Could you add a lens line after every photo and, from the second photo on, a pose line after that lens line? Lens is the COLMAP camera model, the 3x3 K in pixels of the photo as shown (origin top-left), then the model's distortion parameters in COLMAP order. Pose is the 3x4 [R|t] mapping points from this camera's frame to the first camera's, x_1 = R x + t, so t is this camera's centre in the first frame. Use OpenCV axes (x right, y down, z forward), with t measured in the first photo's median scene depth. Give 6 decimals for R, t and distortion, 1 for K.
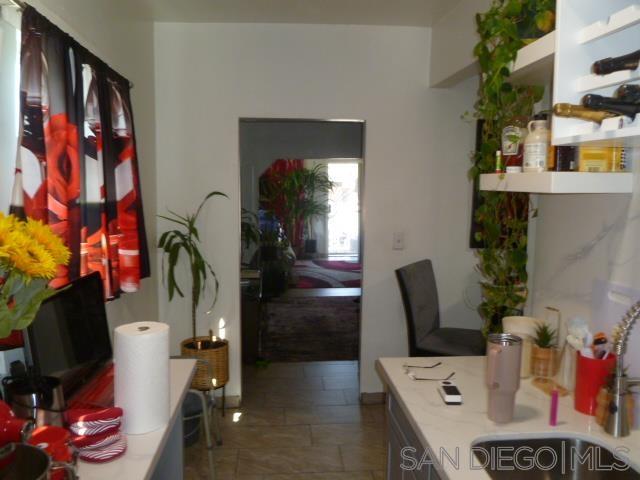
lens RADIAL K [[544.1, 0, 320.9], [0, 544.1, 242.4], [0, 0, 1]] dist [-0.066288, 0.010678]
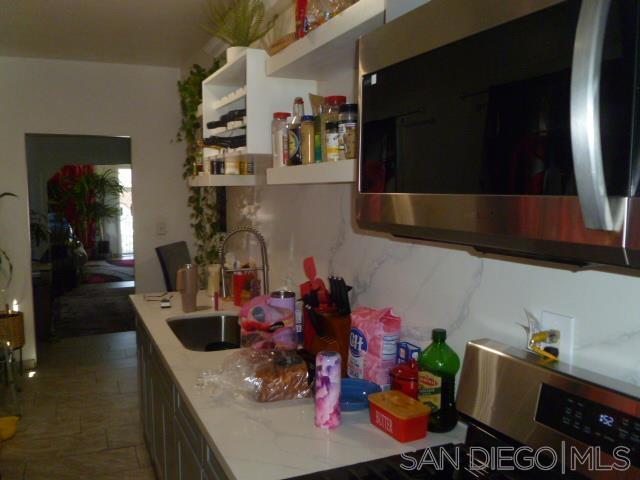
lens RADIAL K [[544.1, 0, 320.9], [0, 544.1, 242.4], [0, 0, 1]] dist [-0.066288, 0.010678]
pose [[0.938600, -0.040596, 0.342611, 0.031224], [0.043580, 0.999049, -0.001011, 0.027982], [-0.342244, 0.015880, 0.939477, -0.204447]]
